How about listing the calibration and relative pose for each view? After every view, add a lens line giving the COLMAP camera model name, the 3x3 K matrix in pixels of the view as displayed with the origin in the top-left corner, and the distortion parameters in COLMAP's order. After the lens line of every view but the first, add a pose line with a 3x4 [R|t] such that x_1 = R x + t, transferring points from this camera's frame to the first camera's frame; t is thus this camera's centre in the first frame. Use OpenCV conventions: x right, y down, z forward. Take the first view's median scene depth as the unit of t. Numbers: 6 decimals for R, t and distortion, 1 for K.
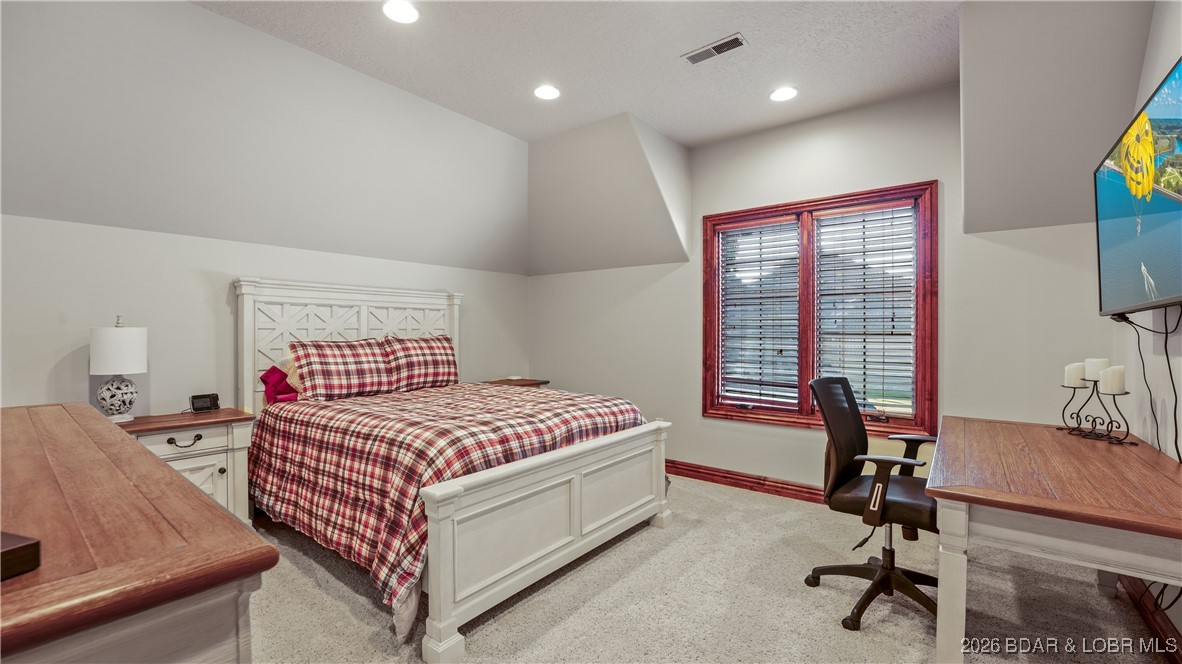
lens RADIAL K [[486.9, 0, 582.7], [0, 486.9, 332.5], [0, 0, 1]] dist [-0.025230, 0.001709]
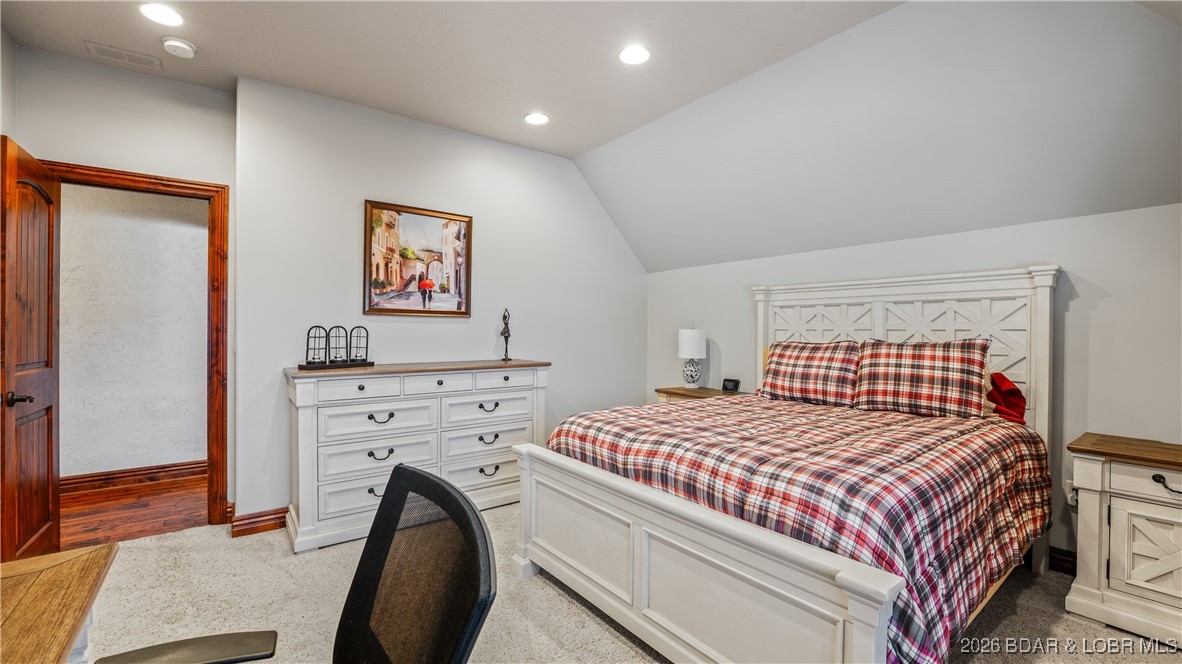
lens RADIAL K [[486.9, 0, 583.9], [0, 486.9, 328.7], [0, 0, 1]] dist [-0.025230, 0.001709]
pose [[-0.260144, -0.002633, -0.965566, 0.521757], [-0.004648, 0.999988, -0.001475, -0.006022], [0.965559, 0.004105, -0.260153, 0.792593]]
